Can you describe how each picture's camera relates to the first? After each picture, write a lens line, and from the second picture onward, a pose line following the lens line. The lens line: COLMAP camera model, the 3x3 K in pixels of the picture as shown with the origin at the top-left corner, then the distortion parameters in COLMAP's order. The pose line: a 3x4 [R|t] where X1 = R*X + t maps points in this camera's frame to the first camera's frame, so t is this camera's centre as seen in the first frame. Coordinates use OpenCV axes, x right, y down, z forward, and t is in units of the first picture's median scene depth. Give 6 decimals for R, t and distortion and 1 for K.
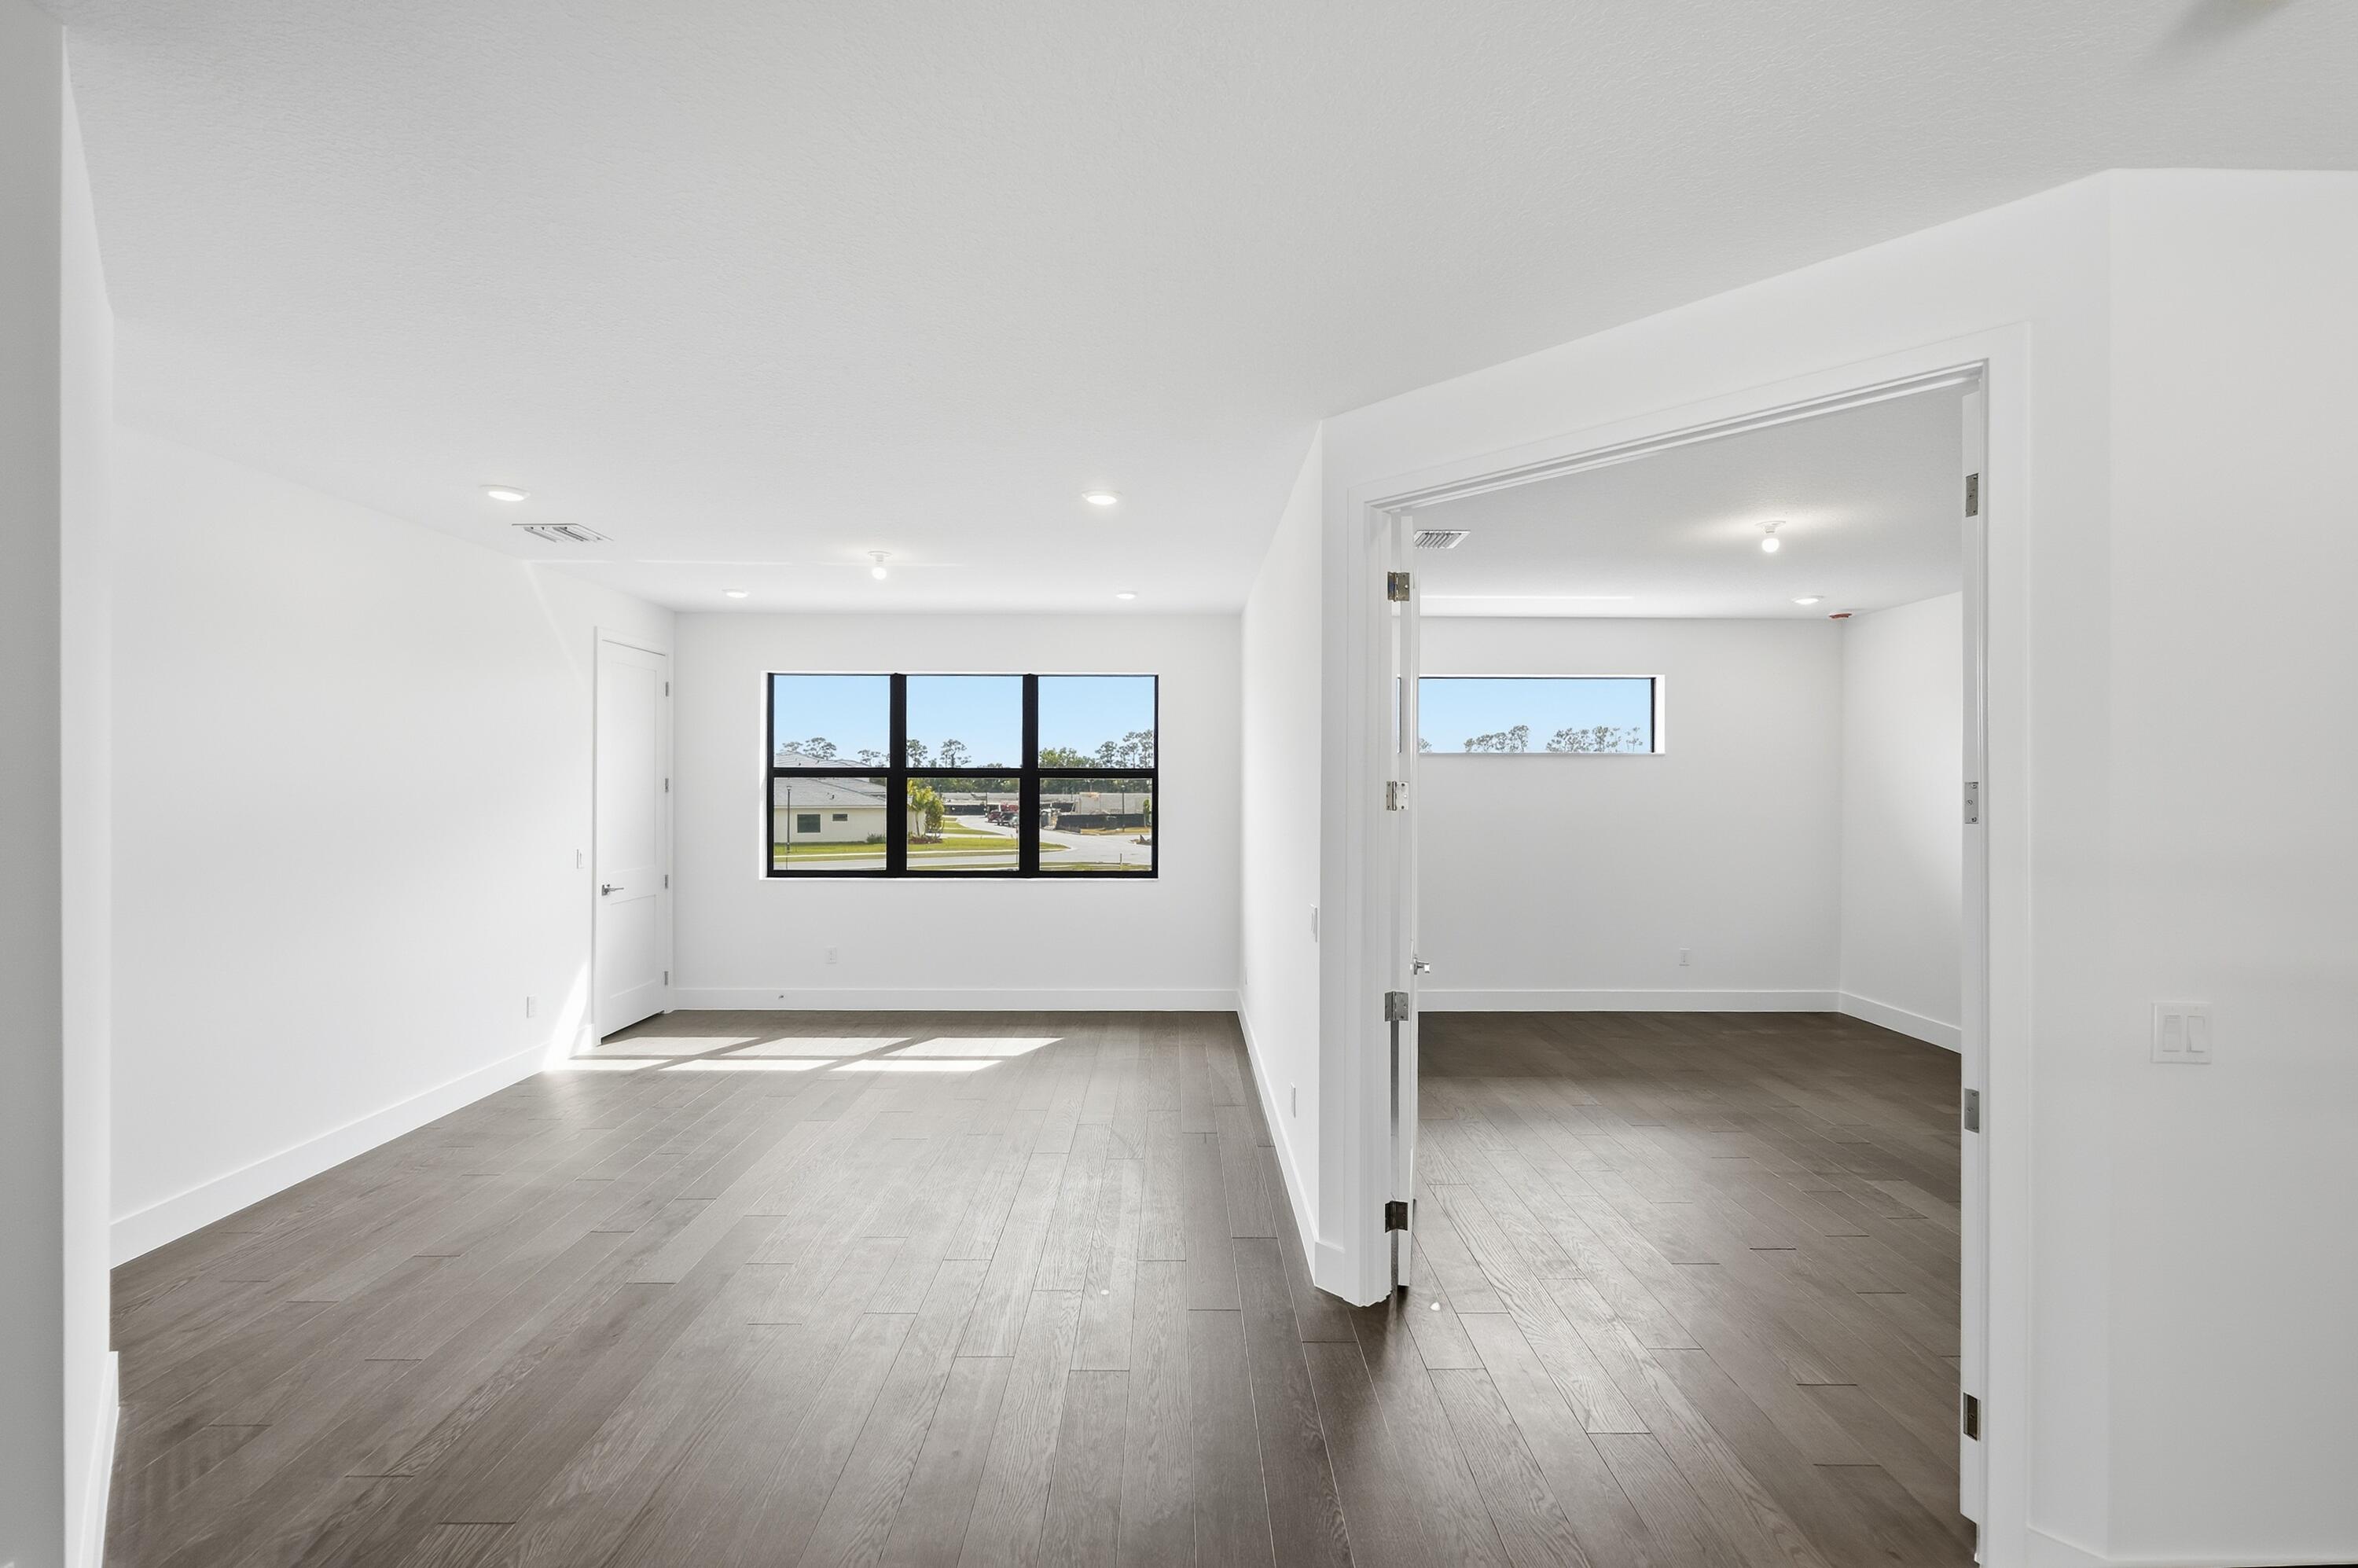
lens RADIAL K [[956.4, 0, 1182.5], [0, 956.4, 794.6], [0, 0, 1]] dist [-0.001241, 0.000366]
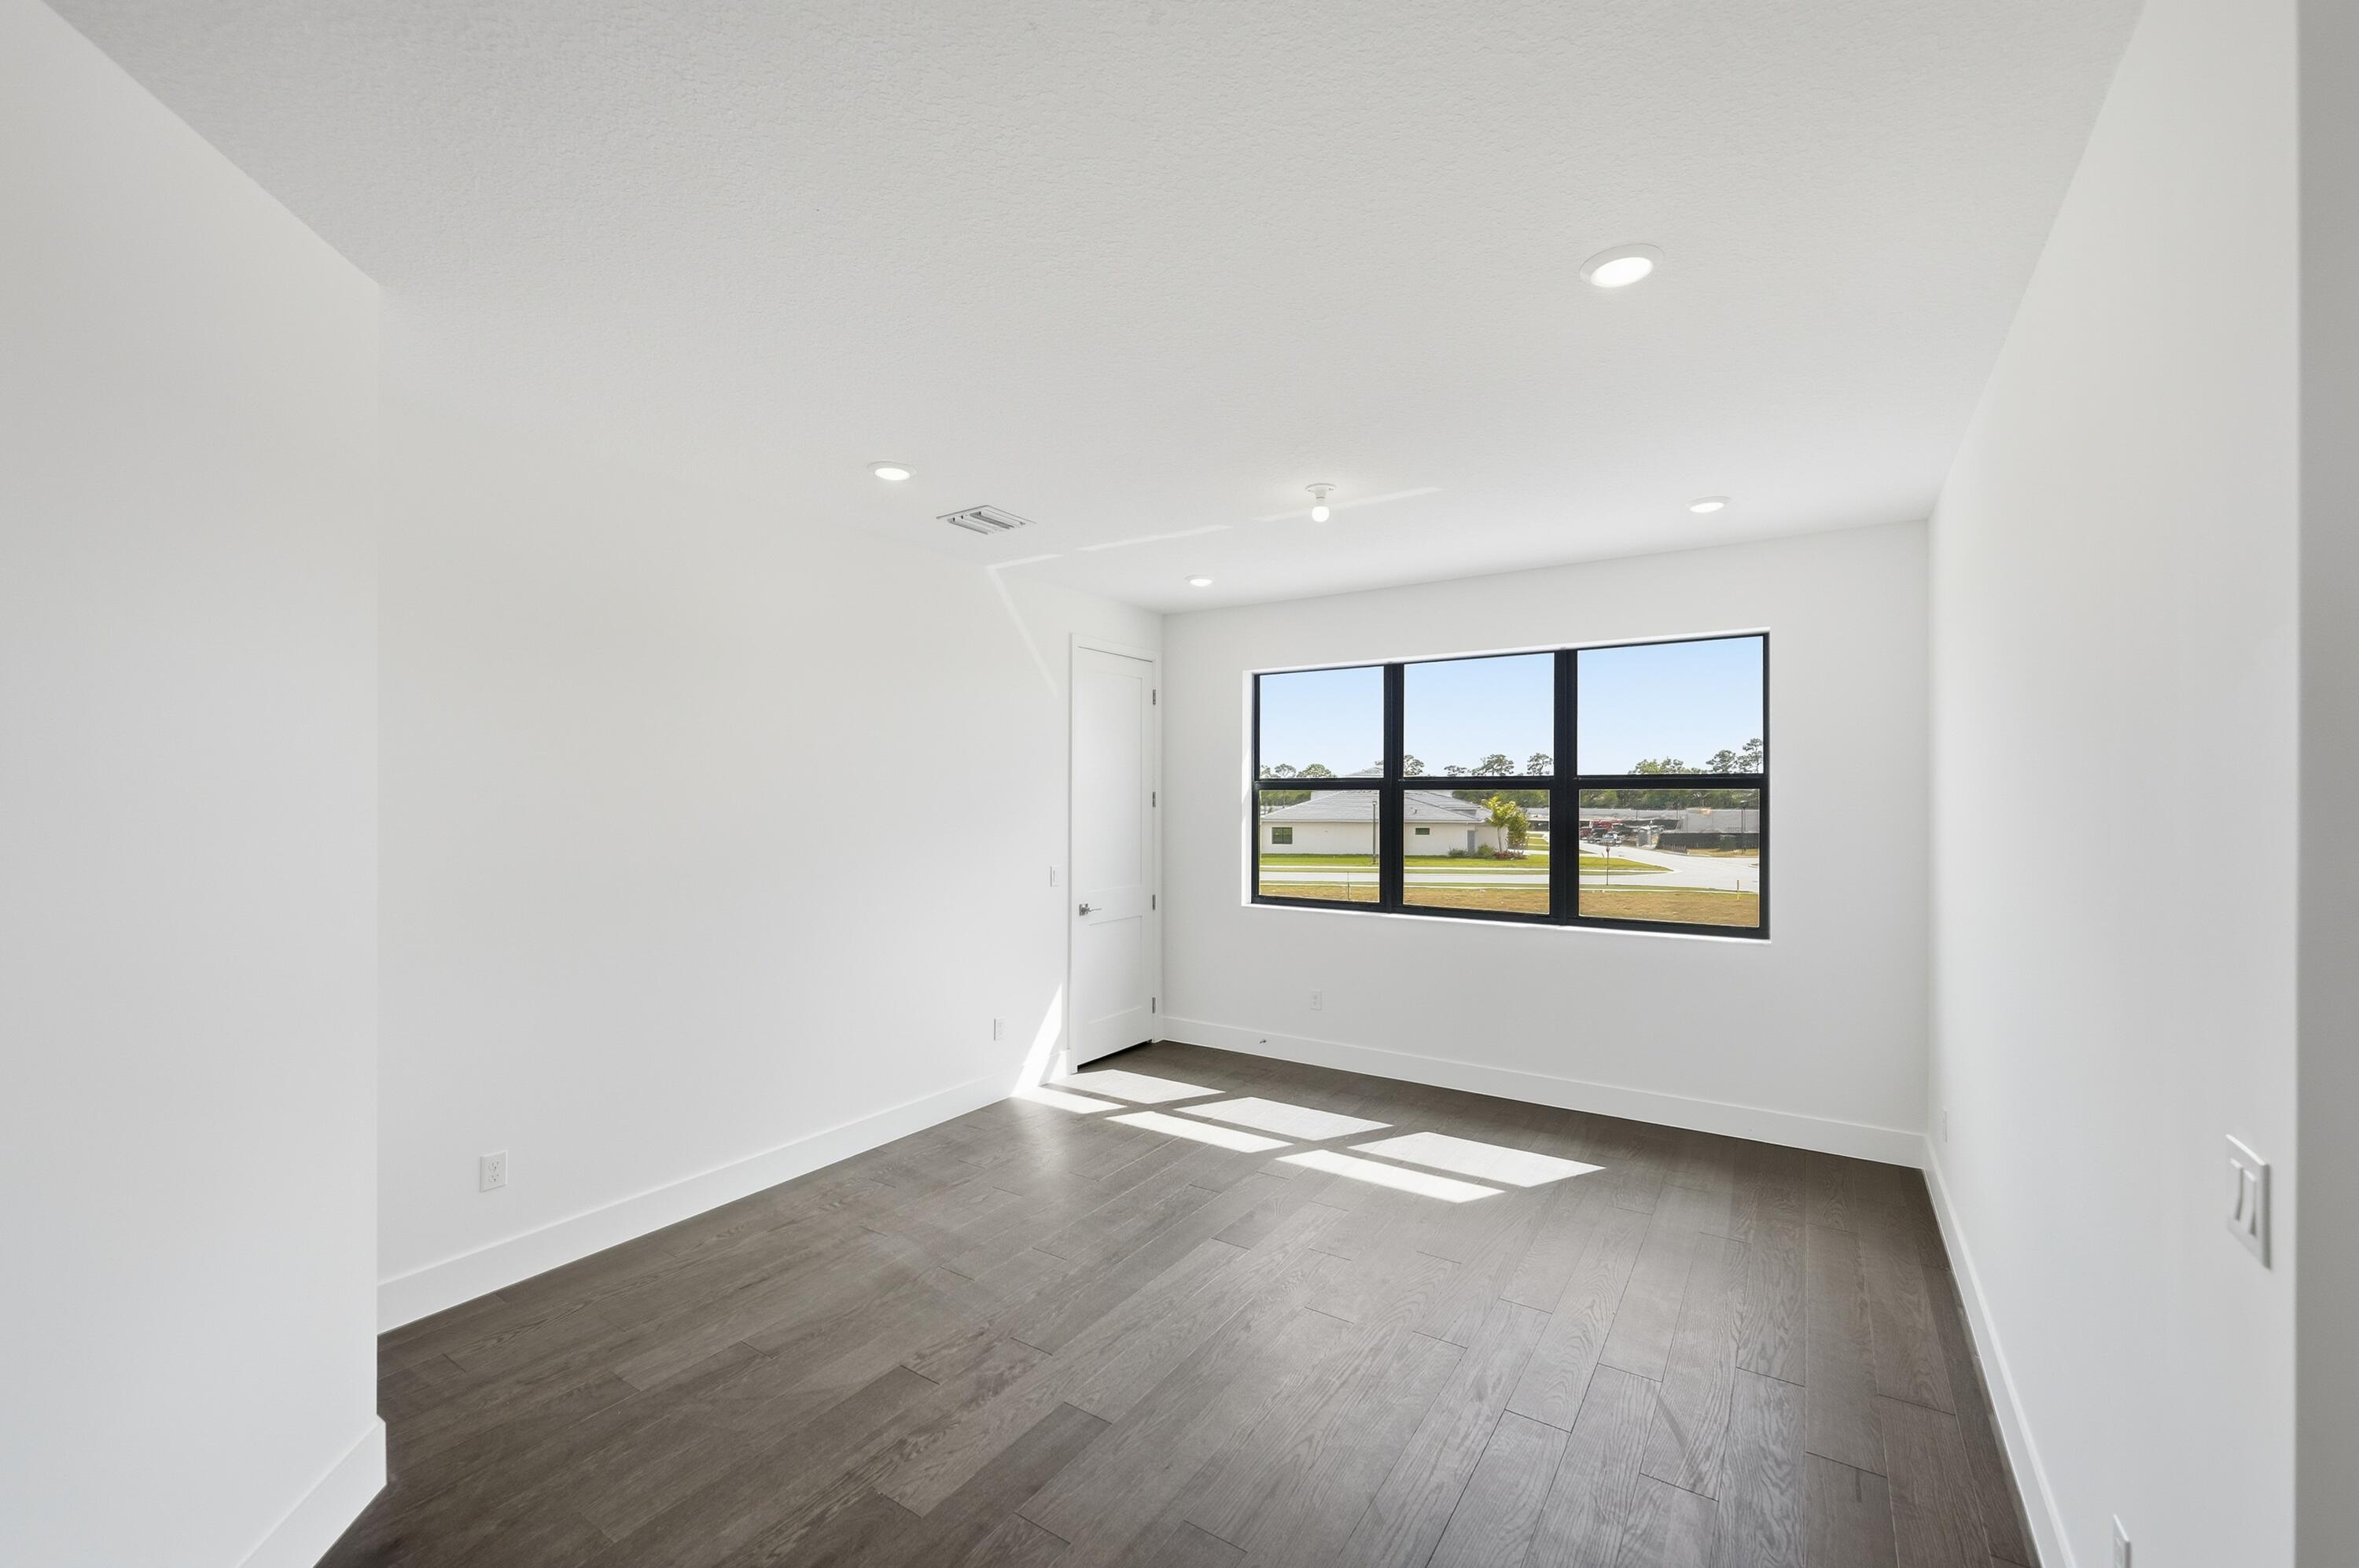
lens RADIAL K [[956.8, 0, 1176.2], [0, 956.8, 800.2], [0, 0, 1]] dist [-0.001241, 0.000366]
pose [[0.827968, -0.000079, -0.560775, 0.006533], [-0.005292, 0.999954, -0.007956, -0.002342], [0.560750, 0.009555, 0.827930, 0.272593]]
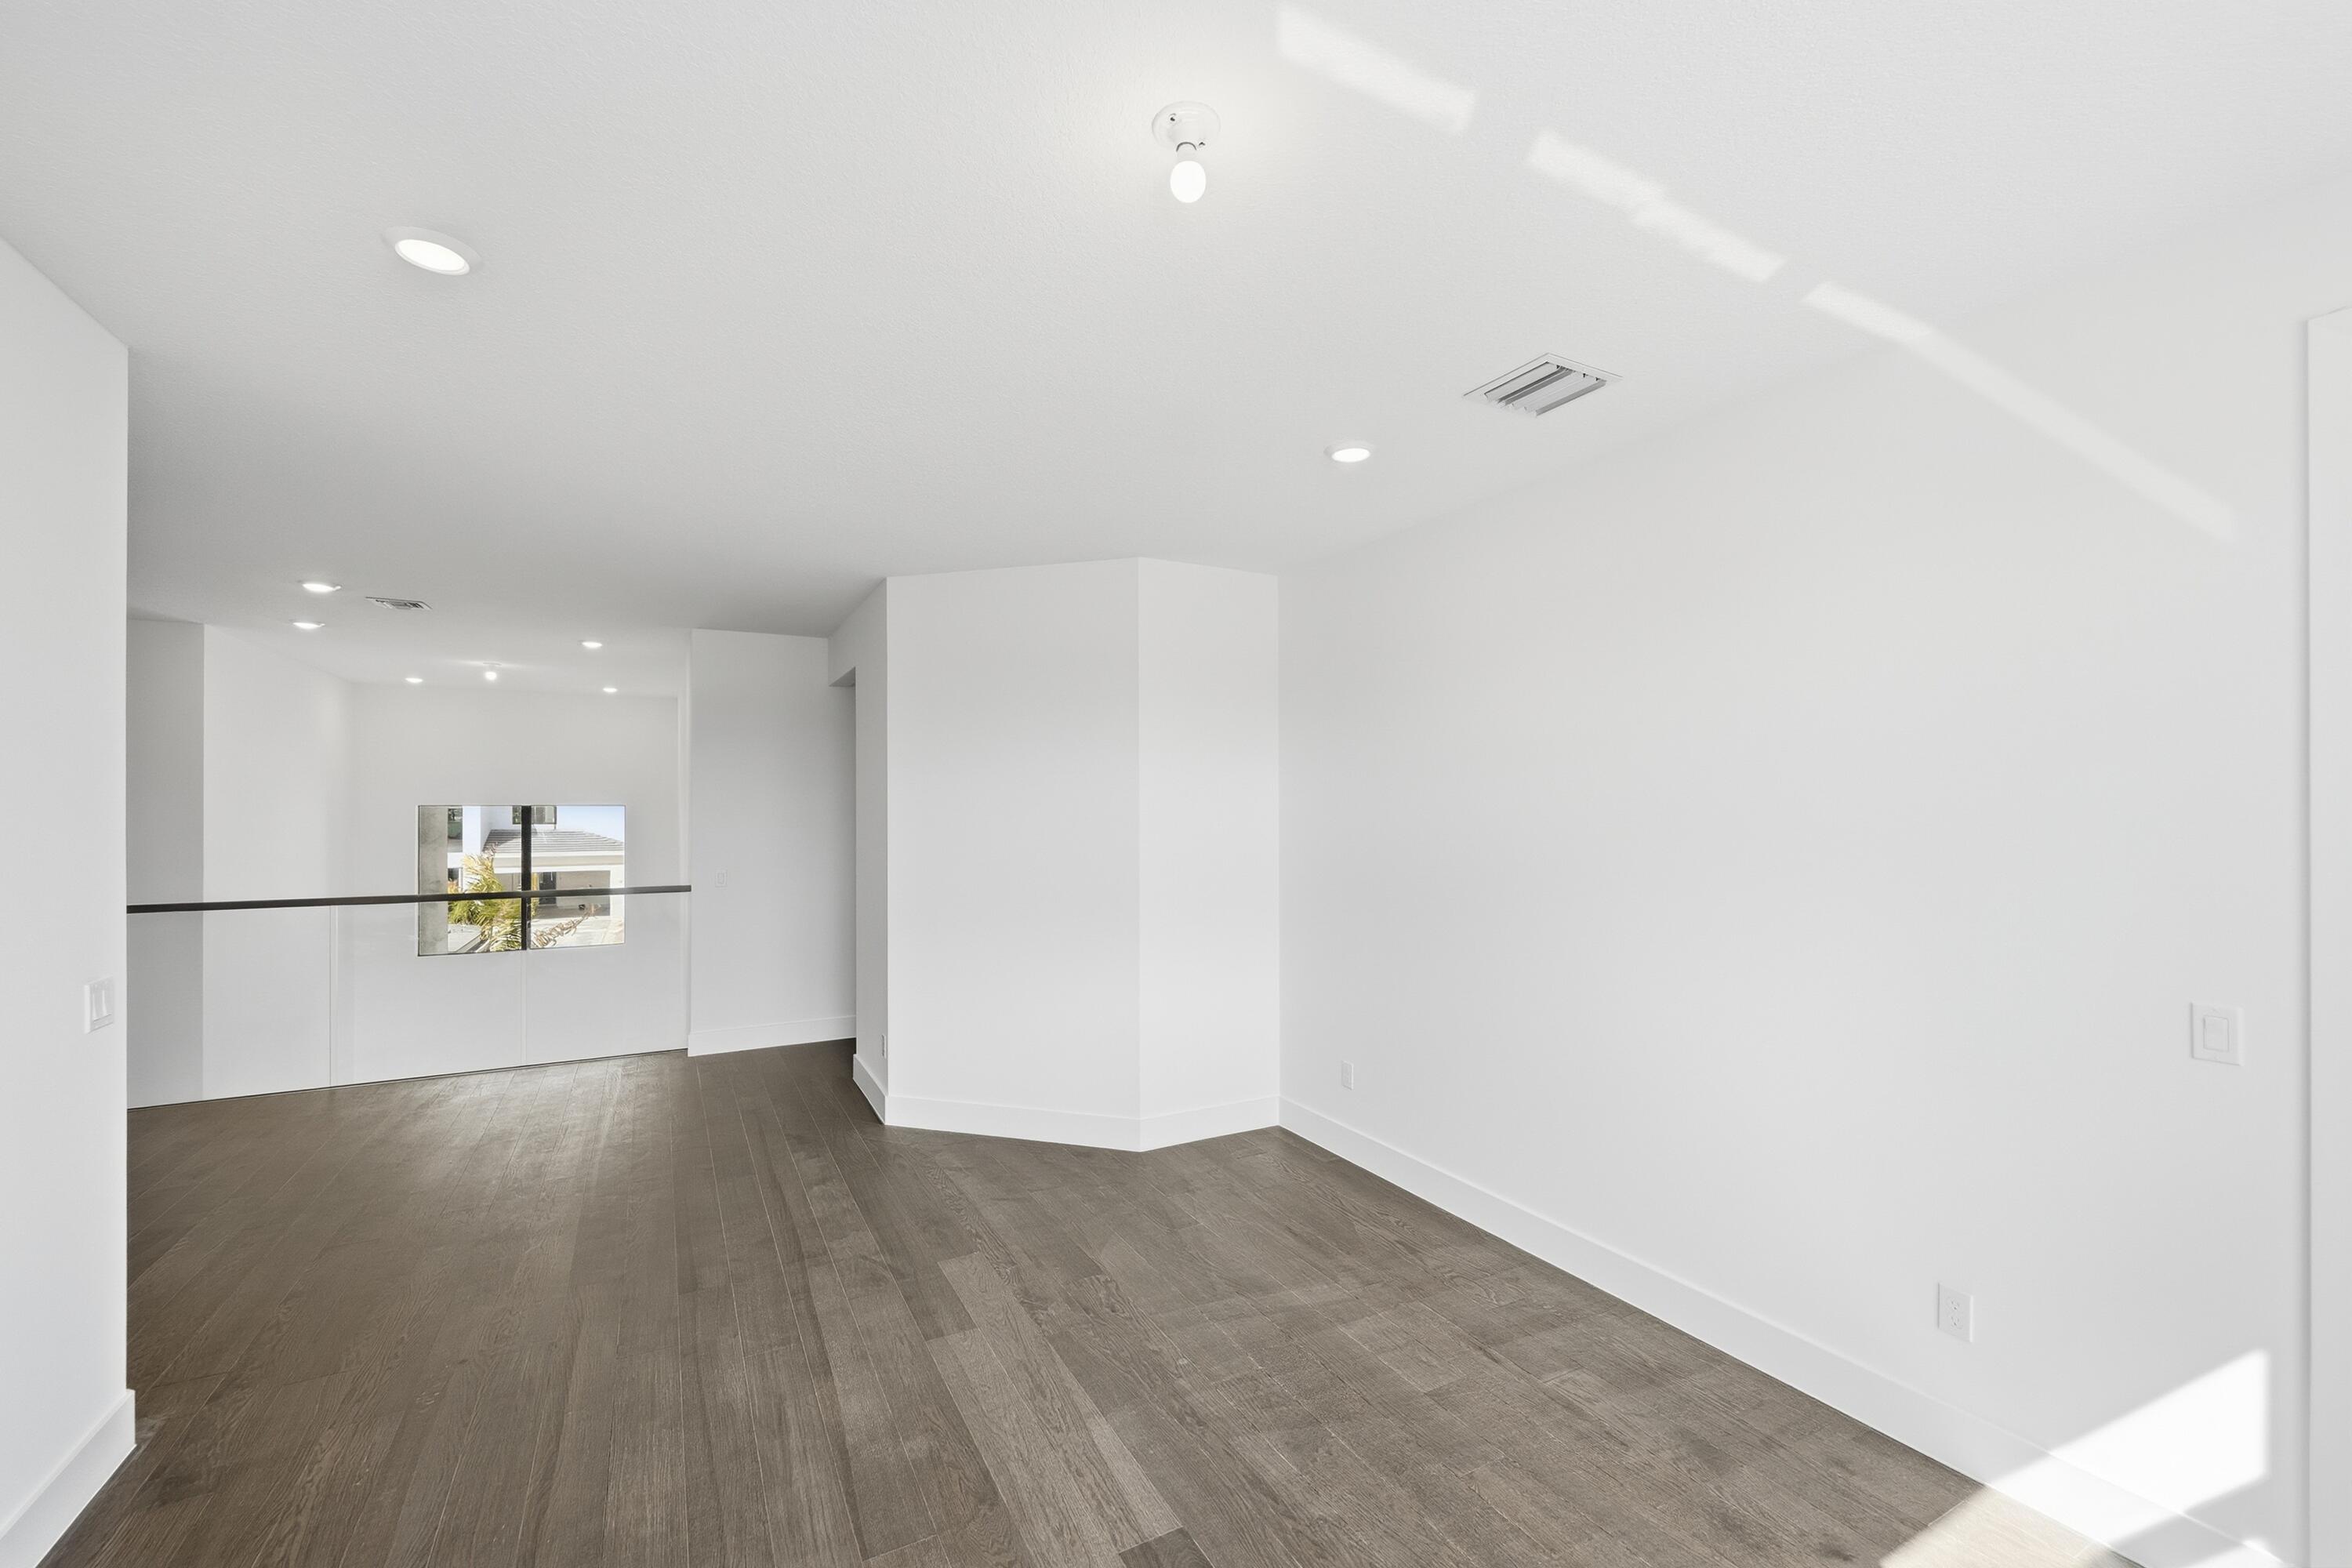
lens RADIAL K [[962.4, 0, 1169.3], [0, 962.4, 799.5], [0, 0, 1]] dist [0.002438, -0.000701]
pose [[-0.888040, -0.002176, -0.459761, -0.133362], [-0.005202, 0.999972, 0.005315, -0.016418], [0.459737, 0.007111, -0.888027, 1.103424]]
